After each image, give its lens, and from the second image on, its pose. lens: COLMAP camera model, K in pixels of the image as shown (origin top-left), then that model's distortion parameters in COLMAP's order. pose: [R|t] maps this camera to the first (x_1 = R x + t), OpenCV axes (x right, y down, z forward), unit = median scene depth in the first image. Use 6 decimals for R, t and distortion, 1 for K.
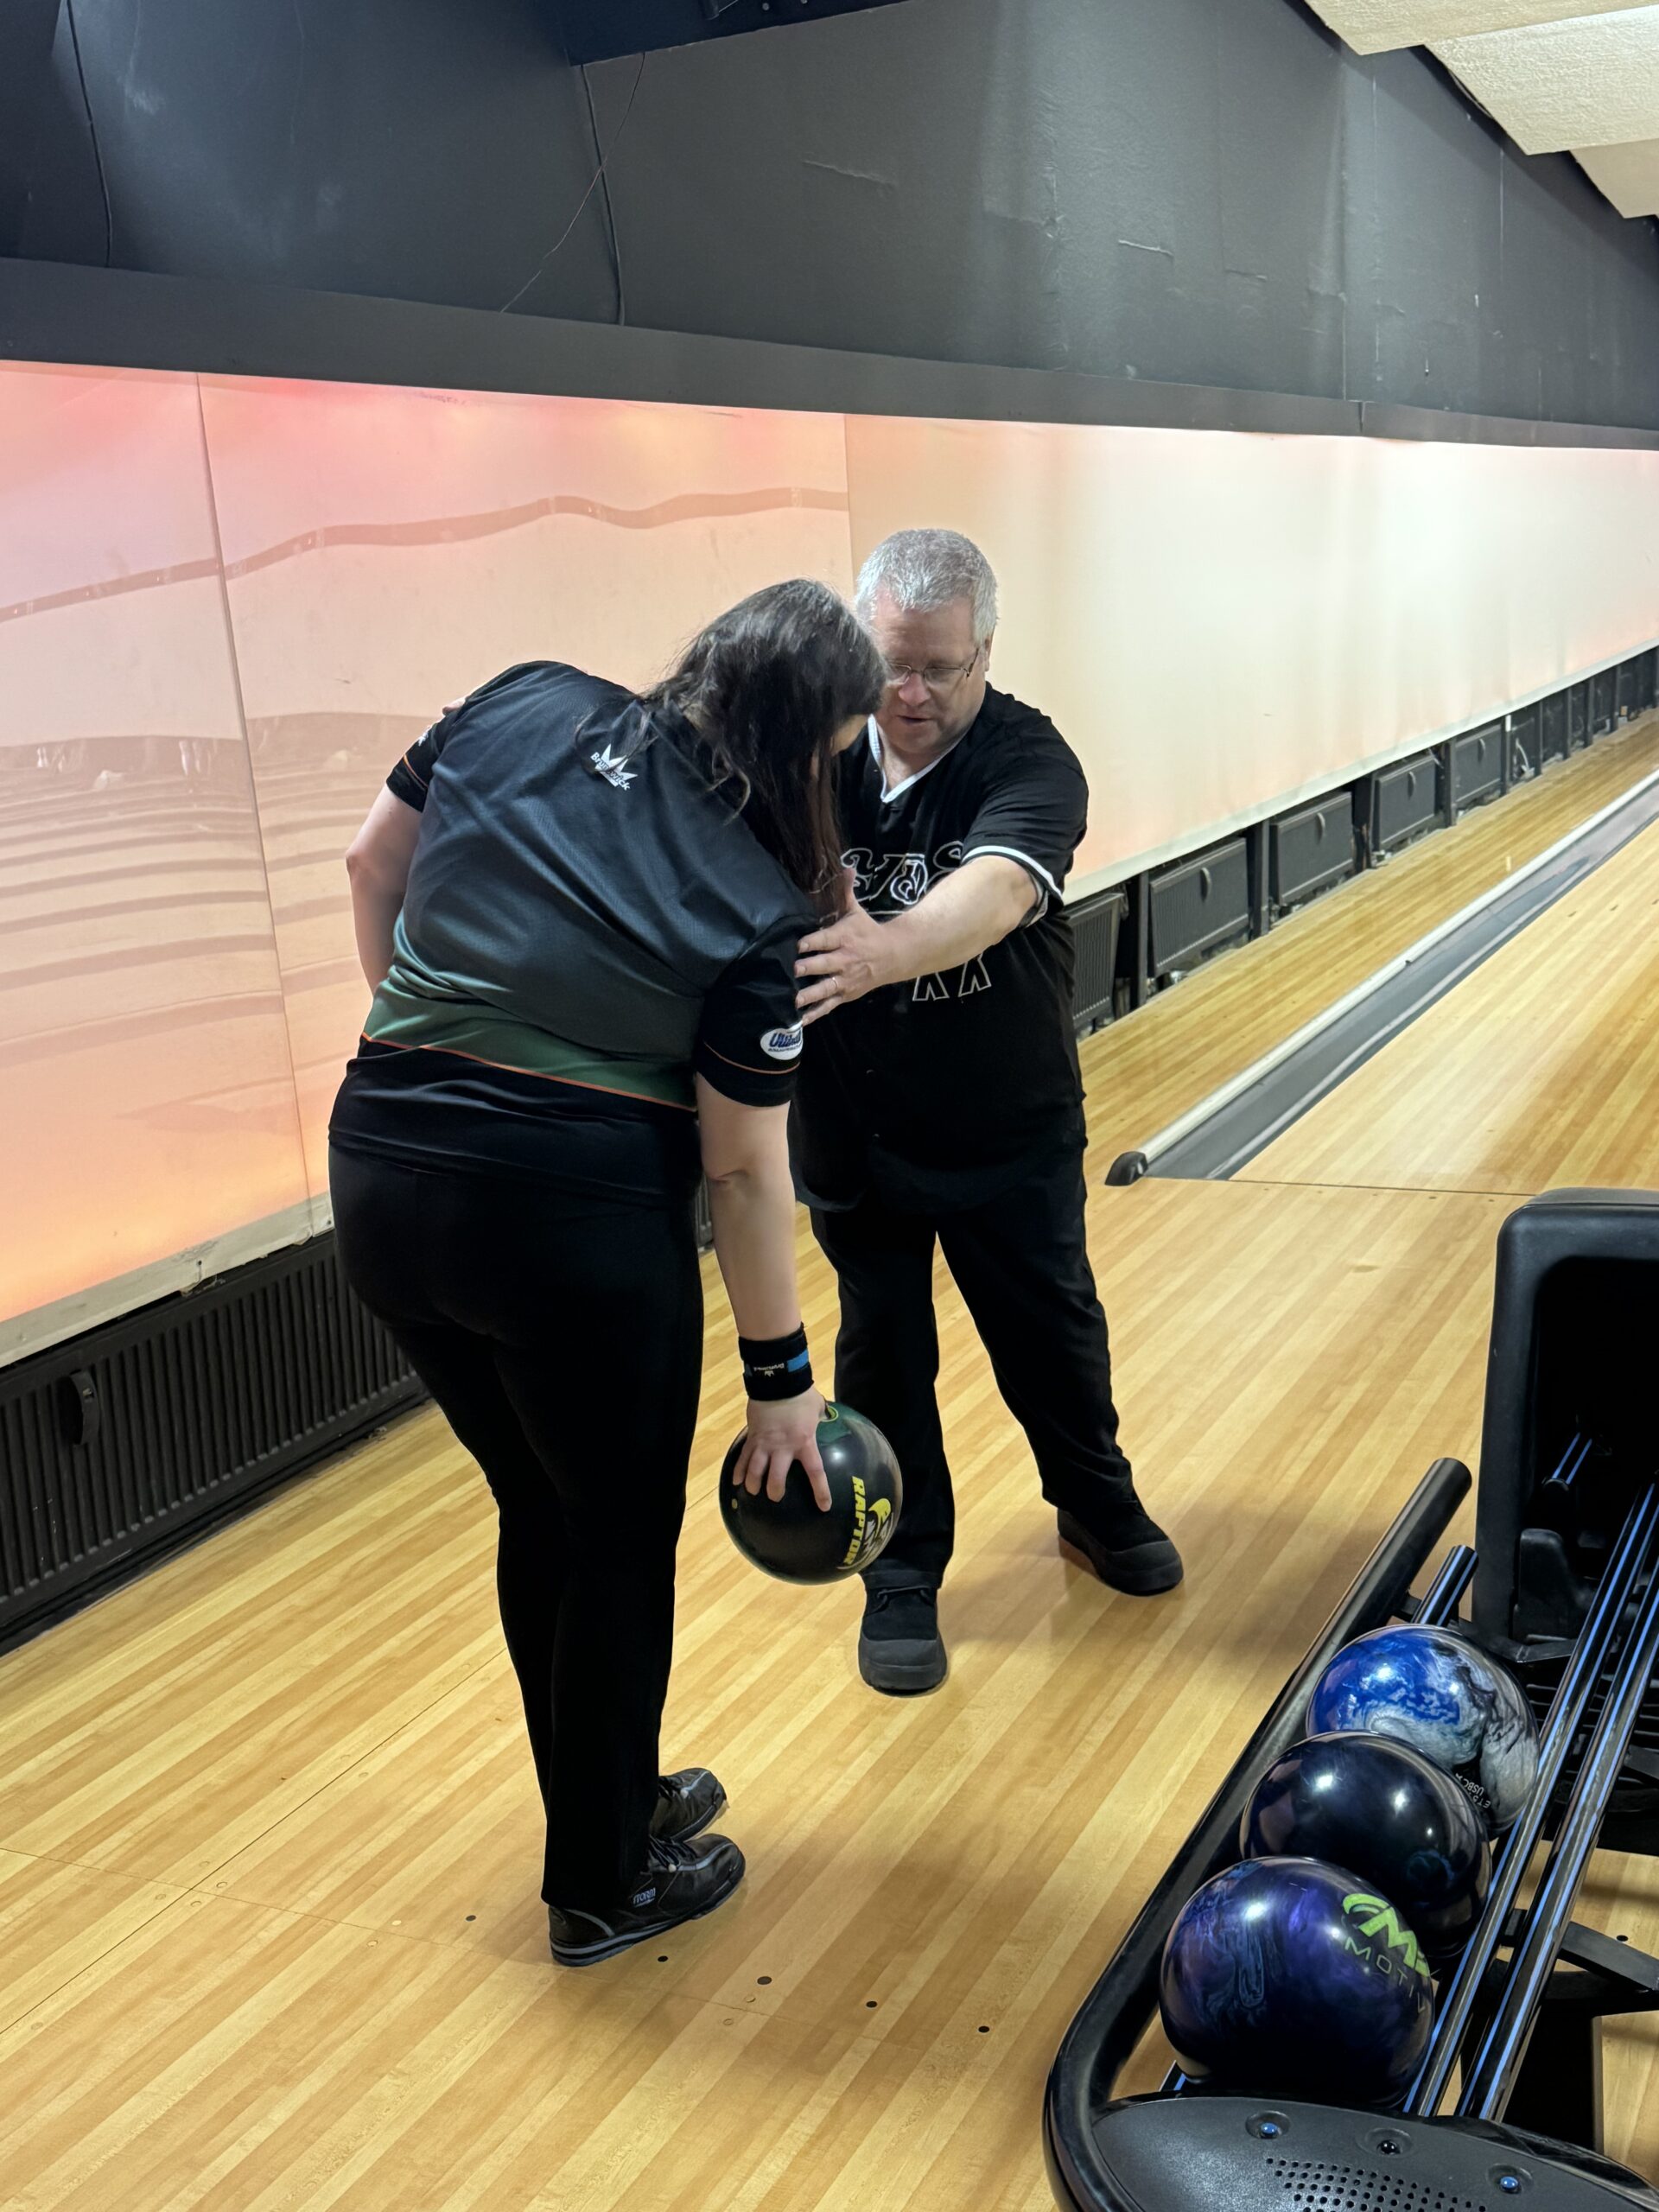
lens RADIAL K [[2400.8, 0, 870.5], [0, 2400.8, 1109.3], [0, 0, 1]] dist [0.255713, -0.628459]
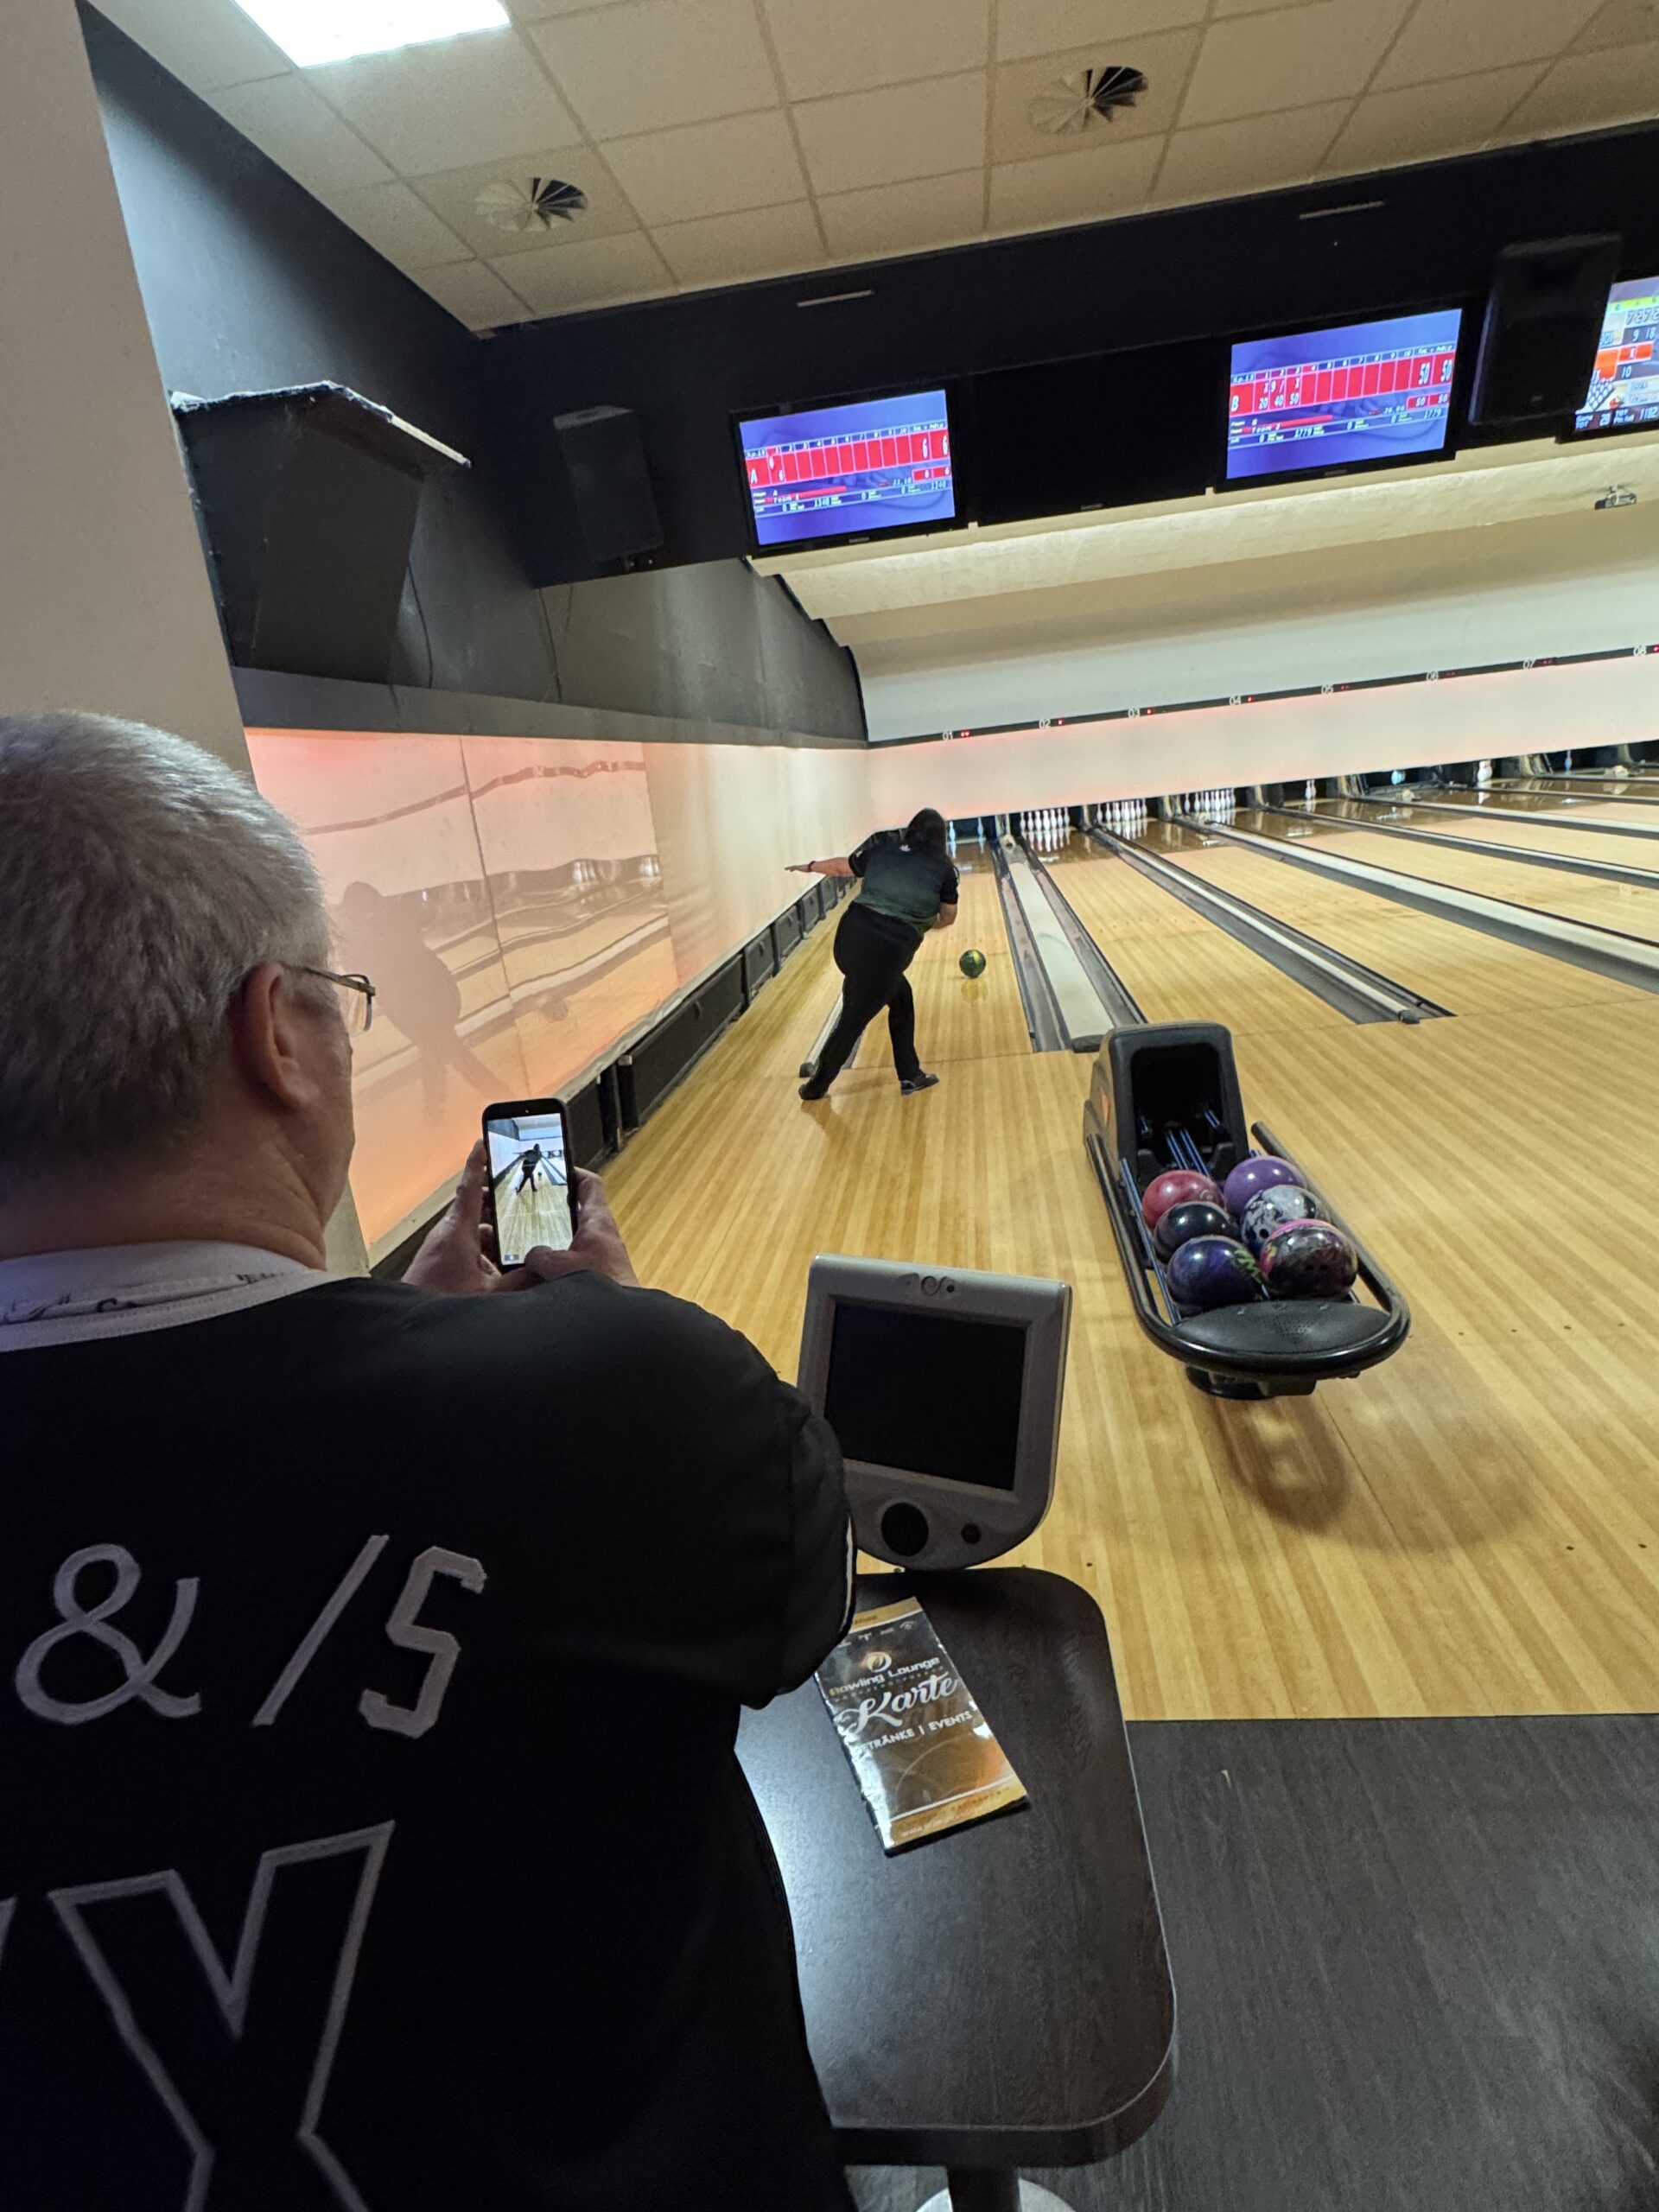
lens RADIAL K [[1171.9, 0, 829.5], [0, 1171.9, 1106.0], [0, 0, 1]] dist [0.000611, -0.000064]
pose [[0.944675, -0.135482, 0.298719, -0.315001], [0.127580, 0.990766, 0.045894, 0.017365], [-0.302179, -0.005244, 0.953237, -0.081050]]
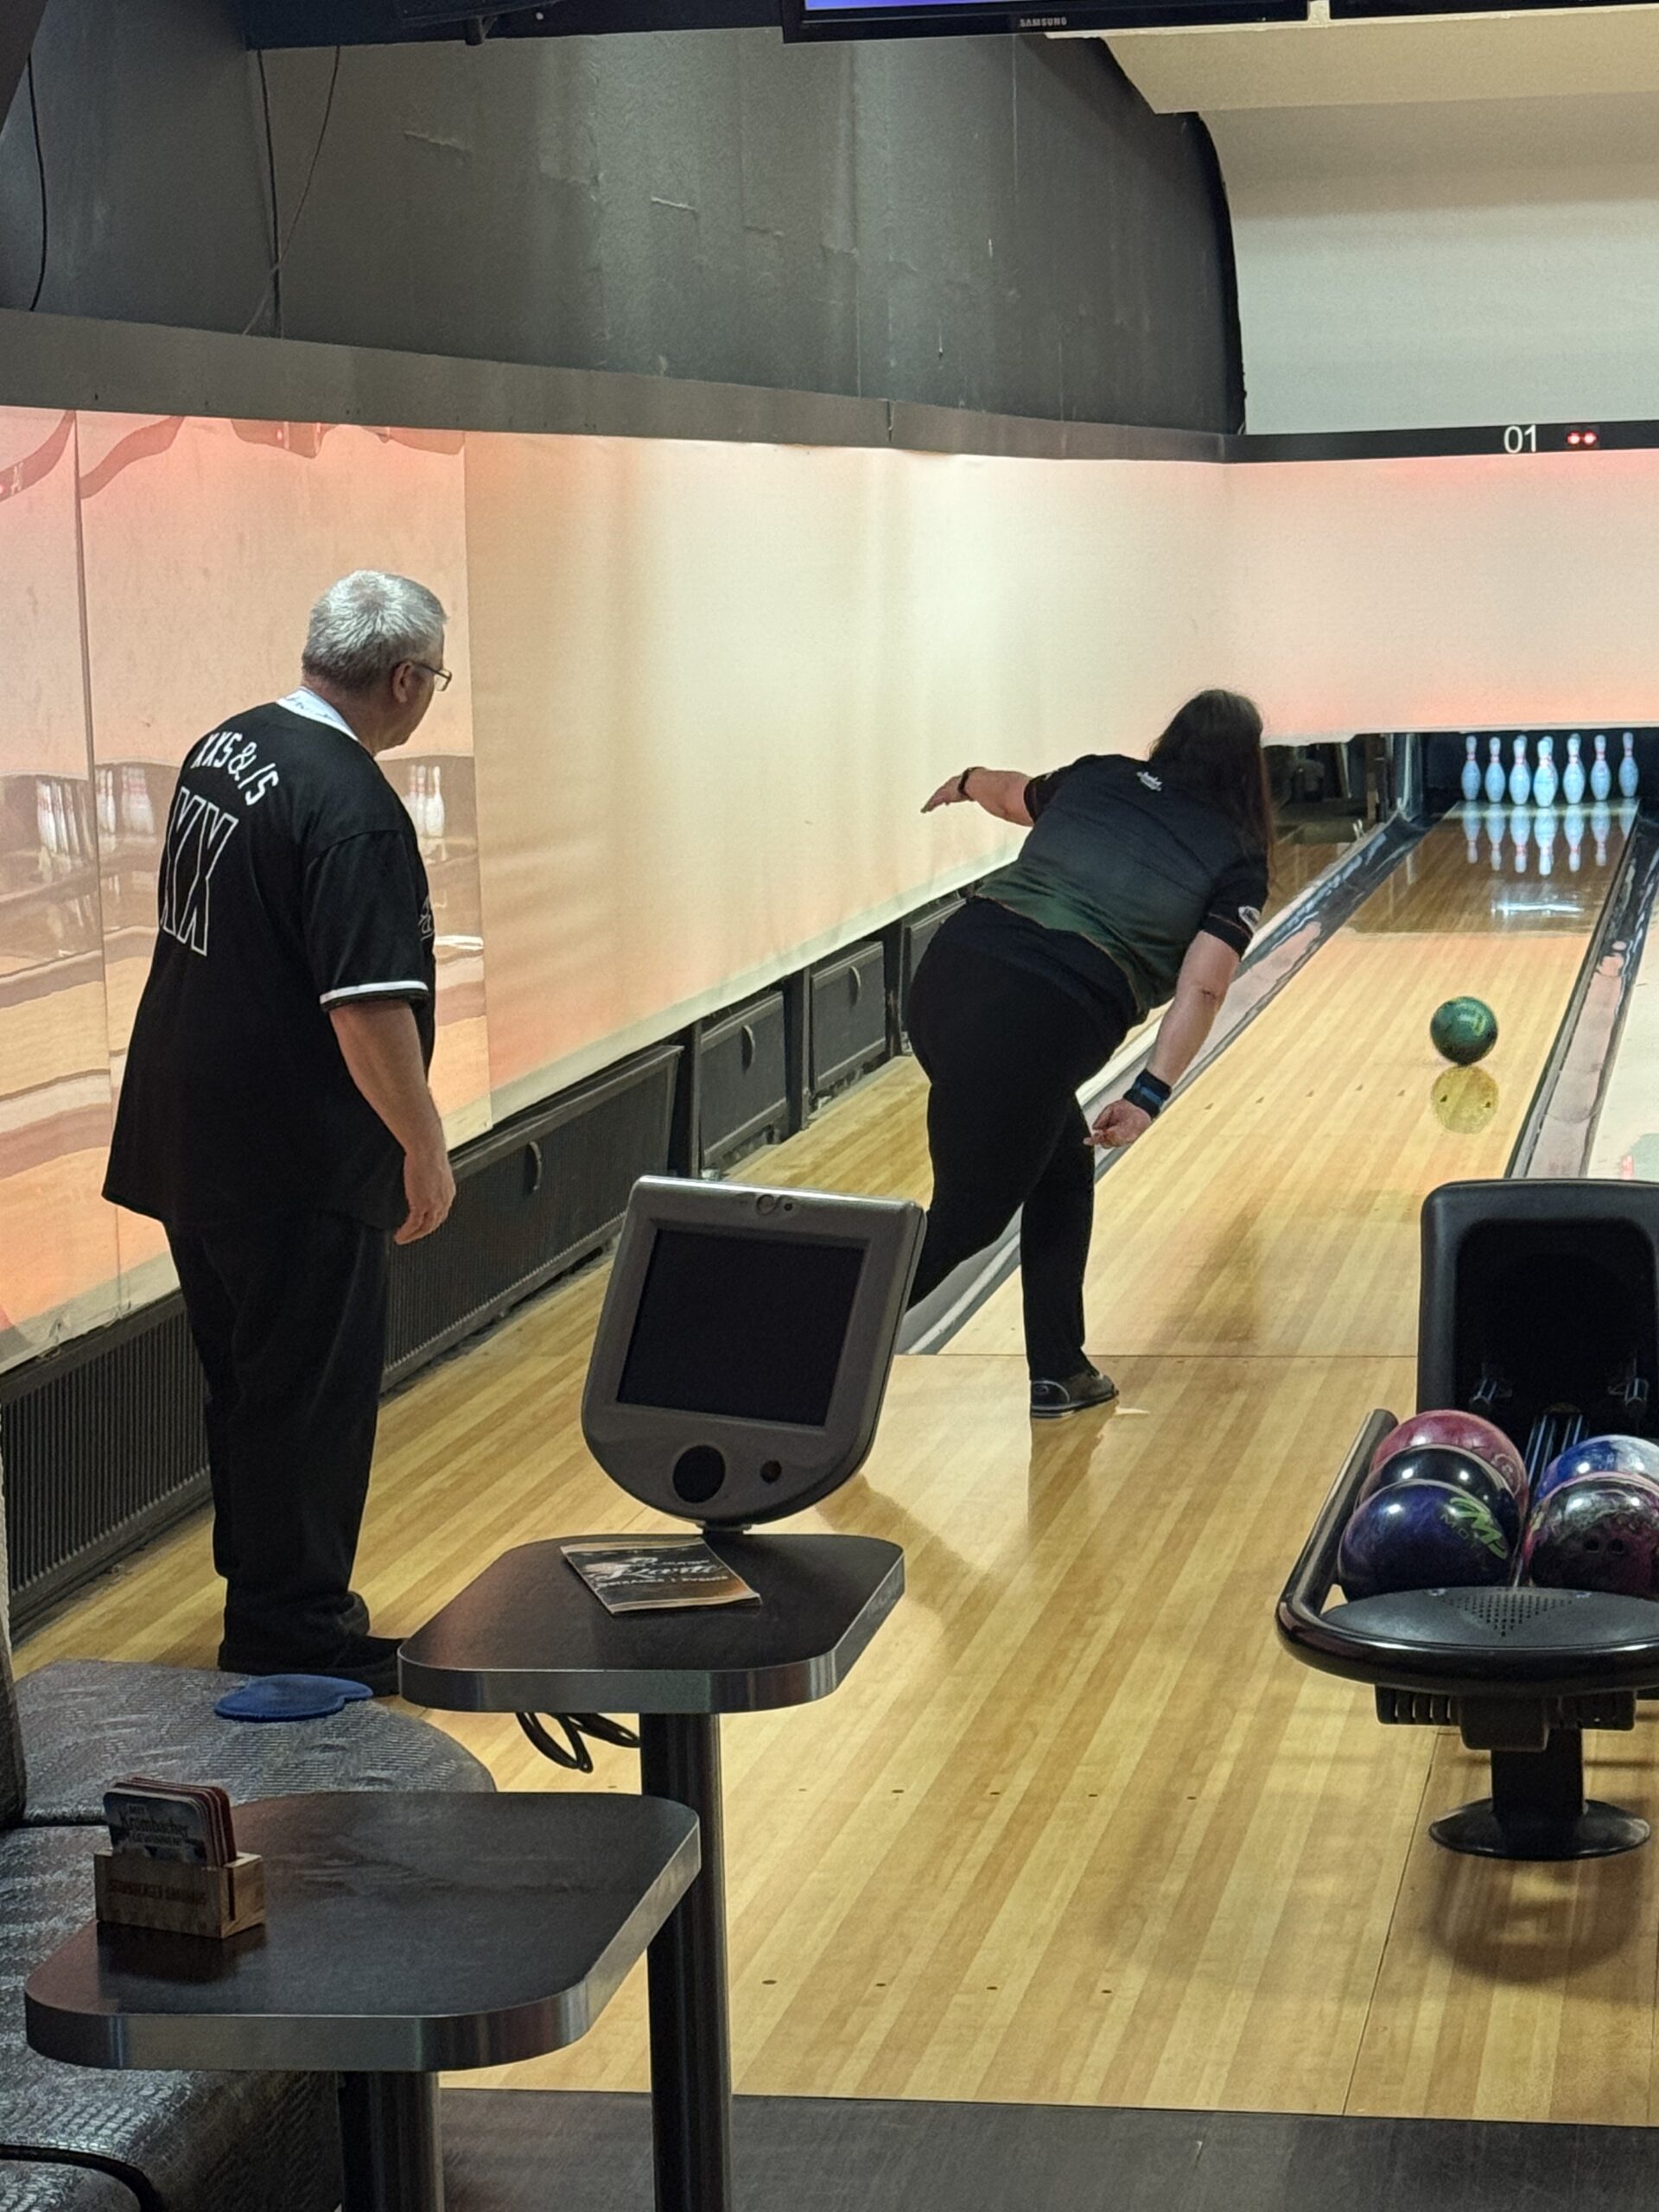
lens RADIAL K [[5062.1, 0, 829.5], [0, 5062.1, 1106.0], [0, 0, 1]] dist [0.235399, 0.319568]
pose [[0.965907, 0.007996, 0.258766, -0.504847], [0.022430, 0.993180, -0.114414, 0.214407], [-0.257916, 0.116318, 0.959140, -0.992618]]
